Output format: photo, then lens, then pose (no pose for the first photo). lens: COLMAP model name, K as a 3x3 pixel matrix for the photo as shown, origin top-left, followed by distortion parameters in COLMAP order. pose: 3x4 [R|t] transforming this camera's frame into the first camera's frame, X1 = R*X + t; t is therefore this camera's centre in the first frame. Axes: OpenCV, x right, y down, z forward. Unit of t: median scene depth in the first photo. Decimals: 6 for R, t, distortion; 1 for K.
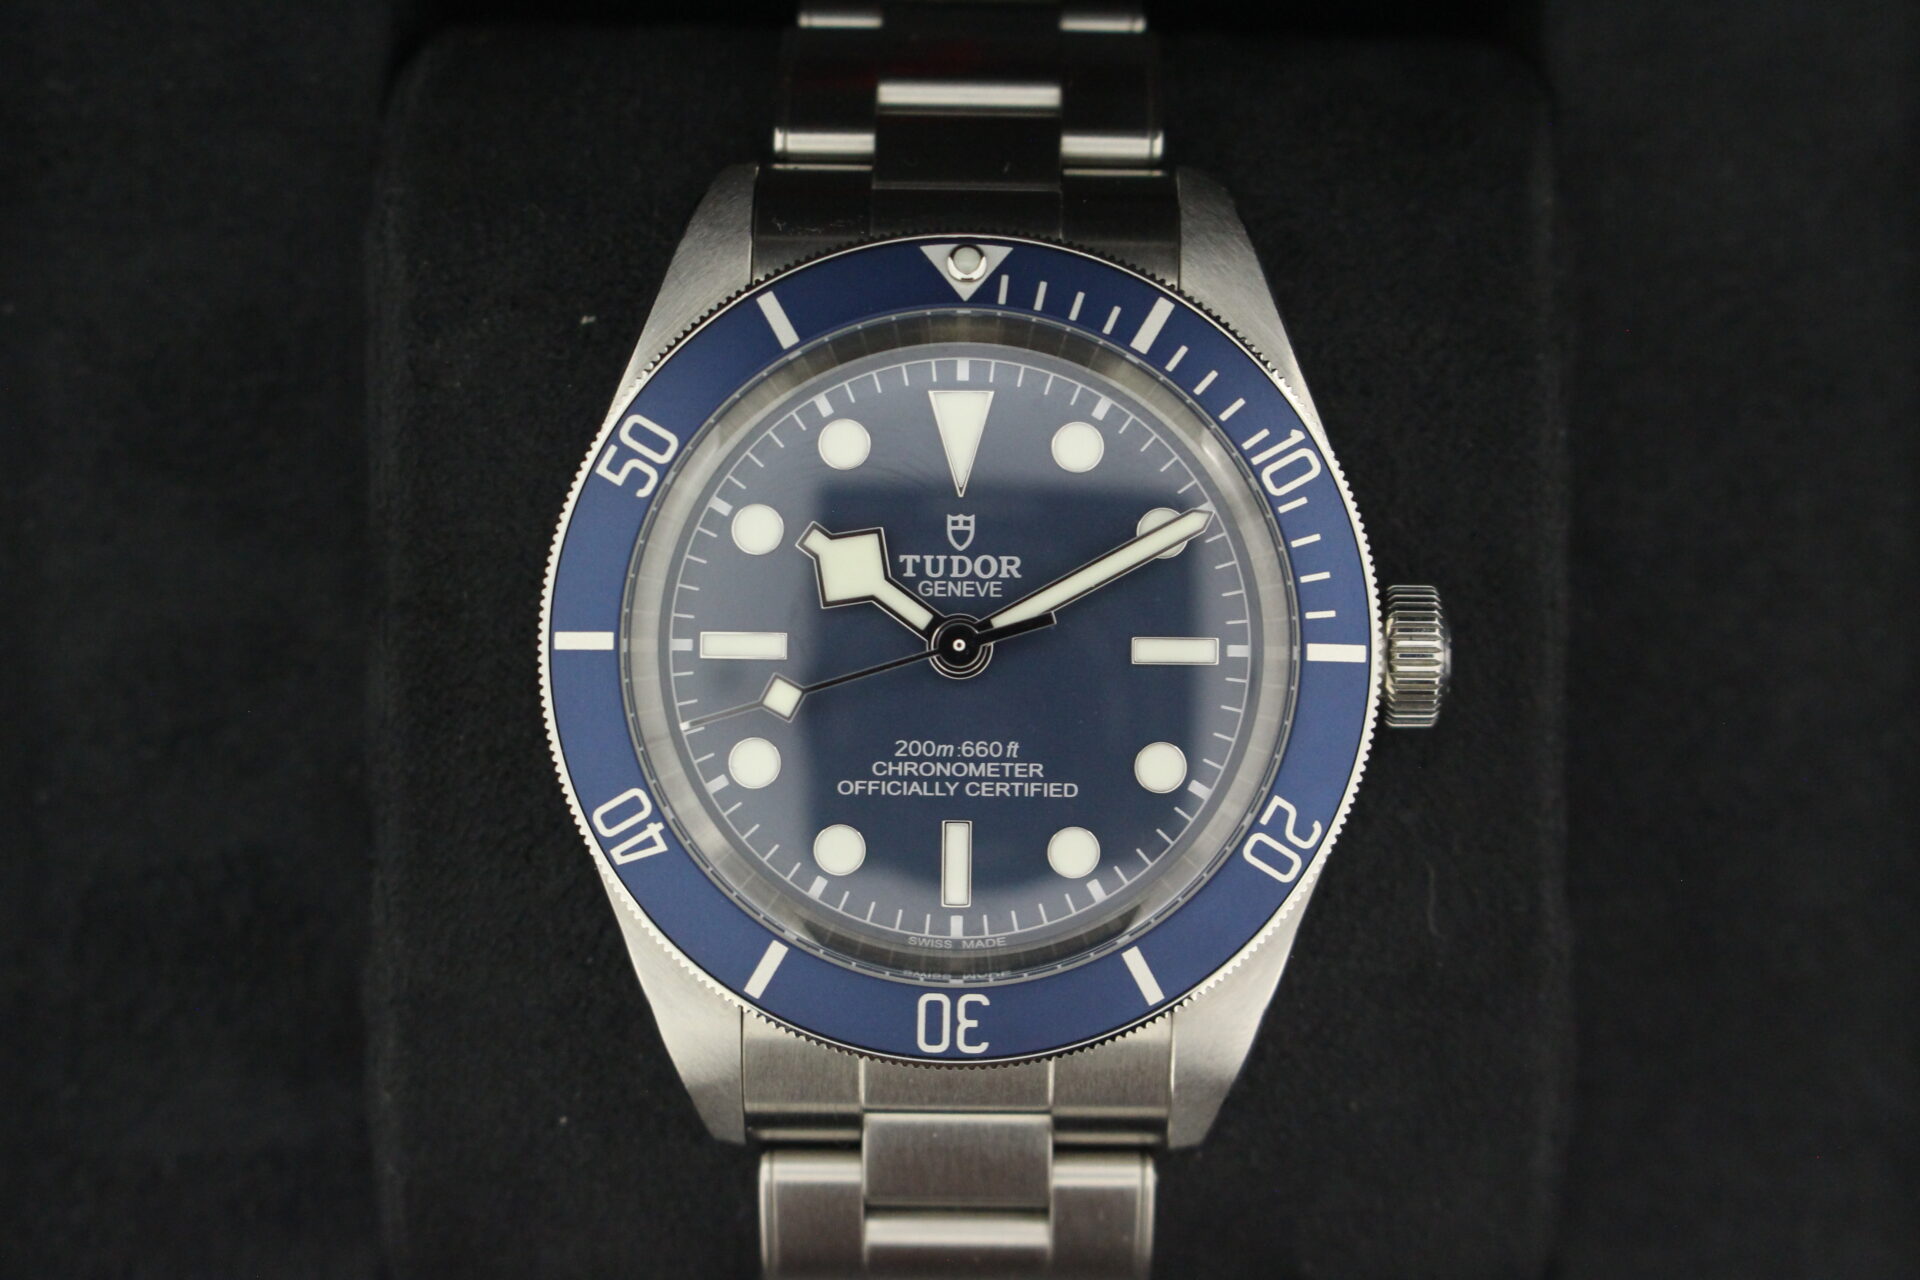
lens RADIAL K [[3850.6, 0, 946.0], [0, 3850.6, 632.3], [0, 0, 1]] dist [0.000746, 0.000000]
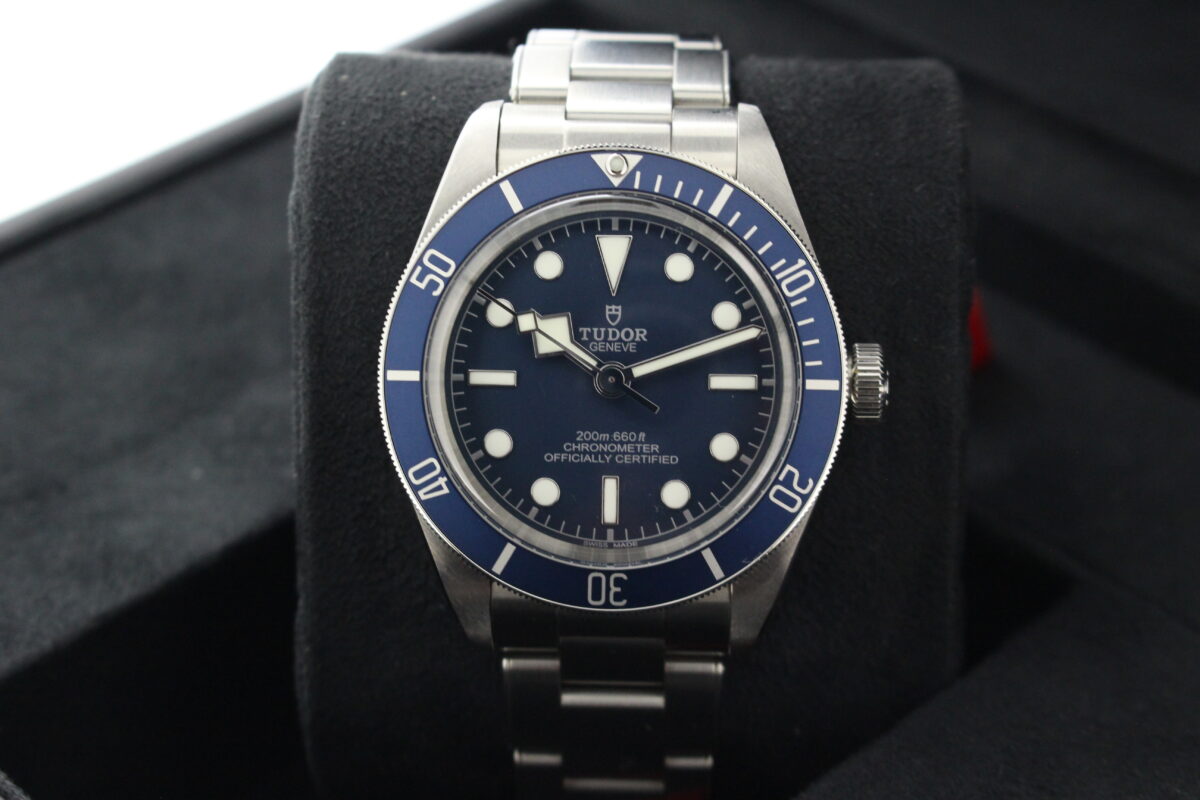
lens RADIAL K [[2699.1, 0, 603.6], [0, 2699.1, 406.3], [0, 0, 1]] dist [-0.021812, 0.000000]
pose [[0.999738, 0.005271, -0.022282, 0.027524], [-0.004136, 0.998708, 0.050651, -0.047460], [0.022521, -0.050546, 0.998468, -0.254481]]
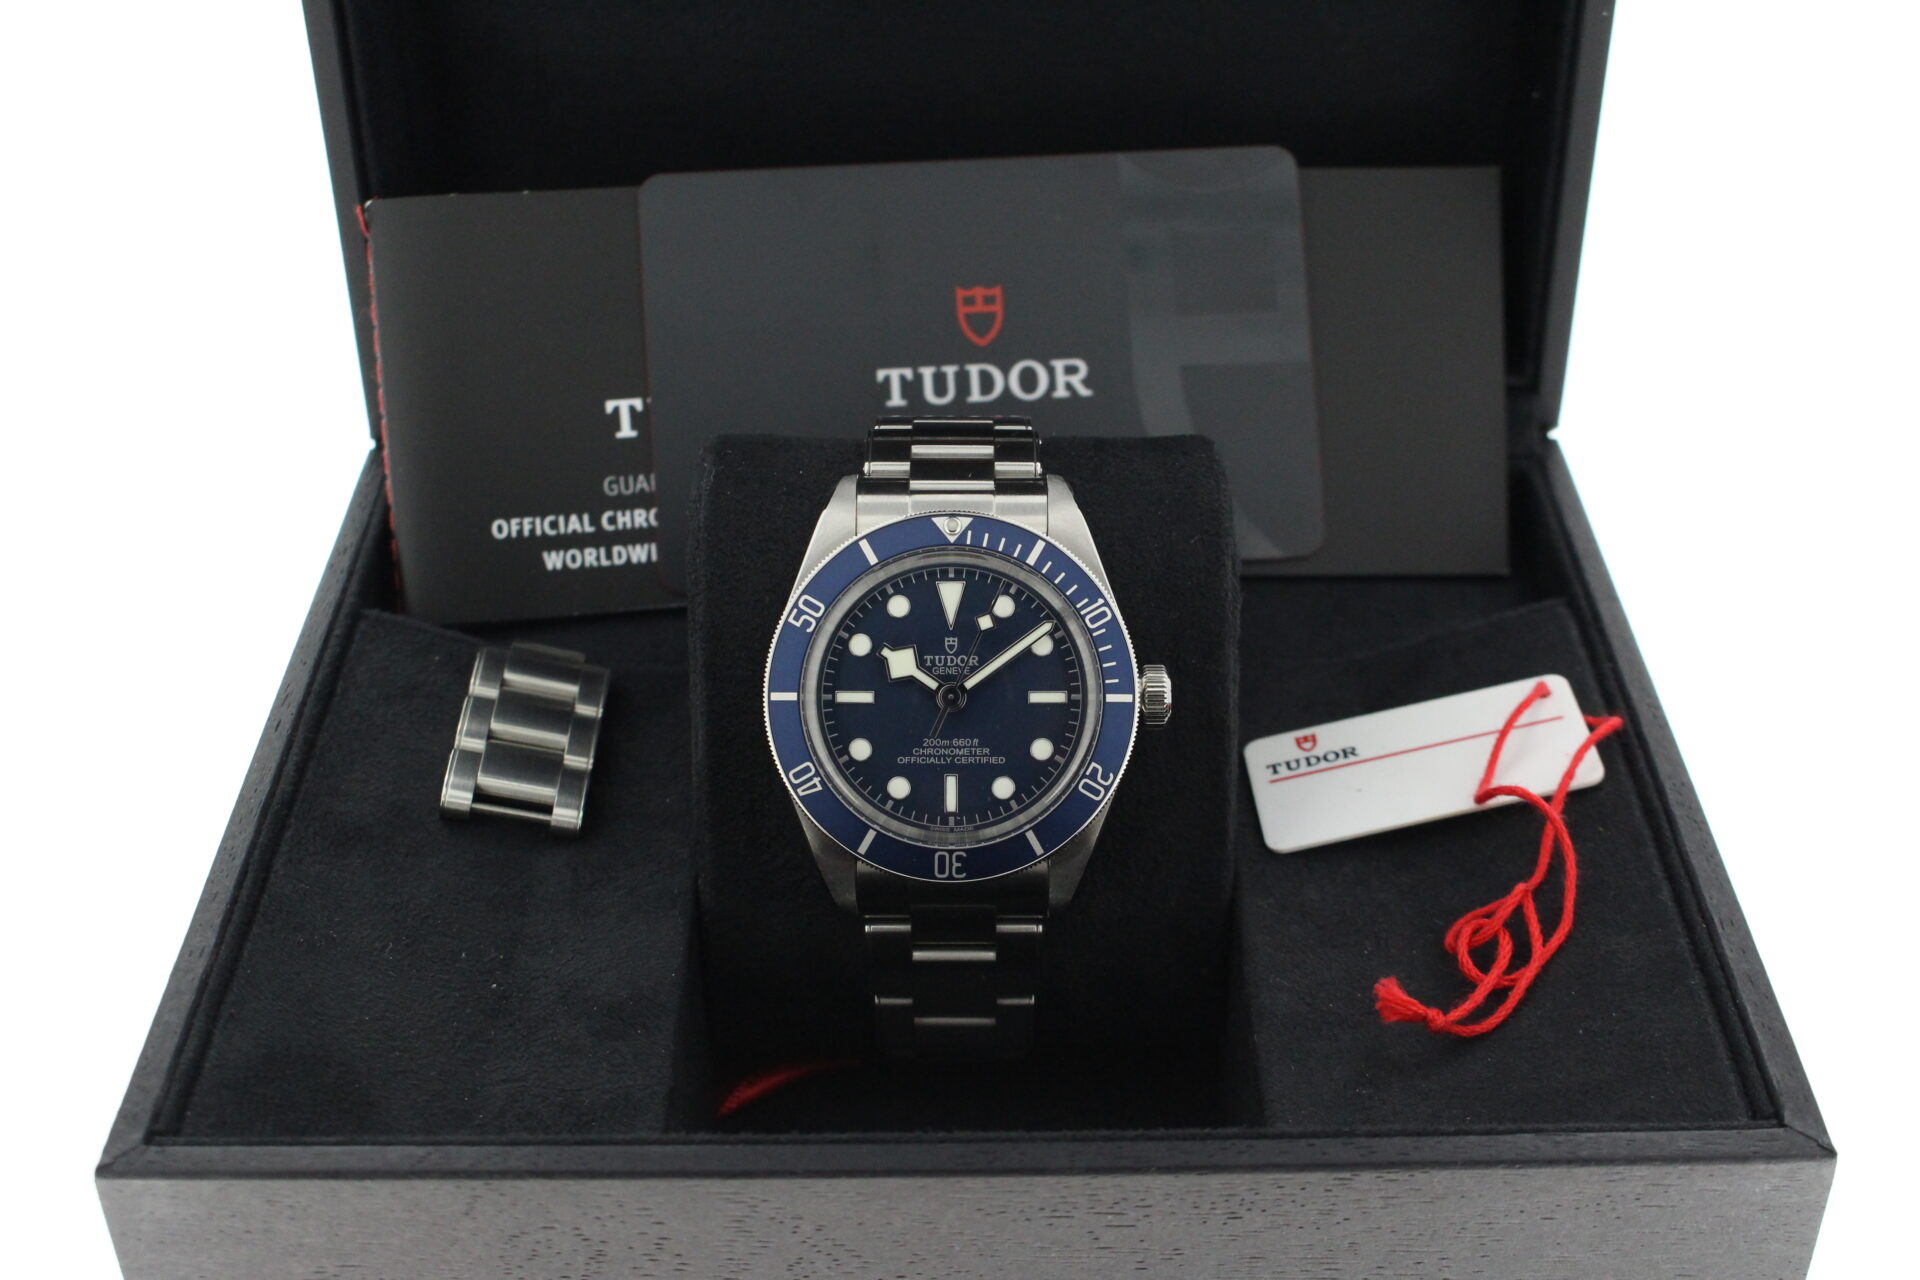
lens RADIAL K [[2588.7, 0, 957.3], [0, 2588.7, 641.6], [0, 0, 1]] dist [-0.068431, 0.000000]
pose [[0.999929, -0.011897, -0.000552, 0.008187], [0.011906, 0.999702, 0.021320, -0.060449], [0.000298, -0.021325, 0.999773, -0.504542]]
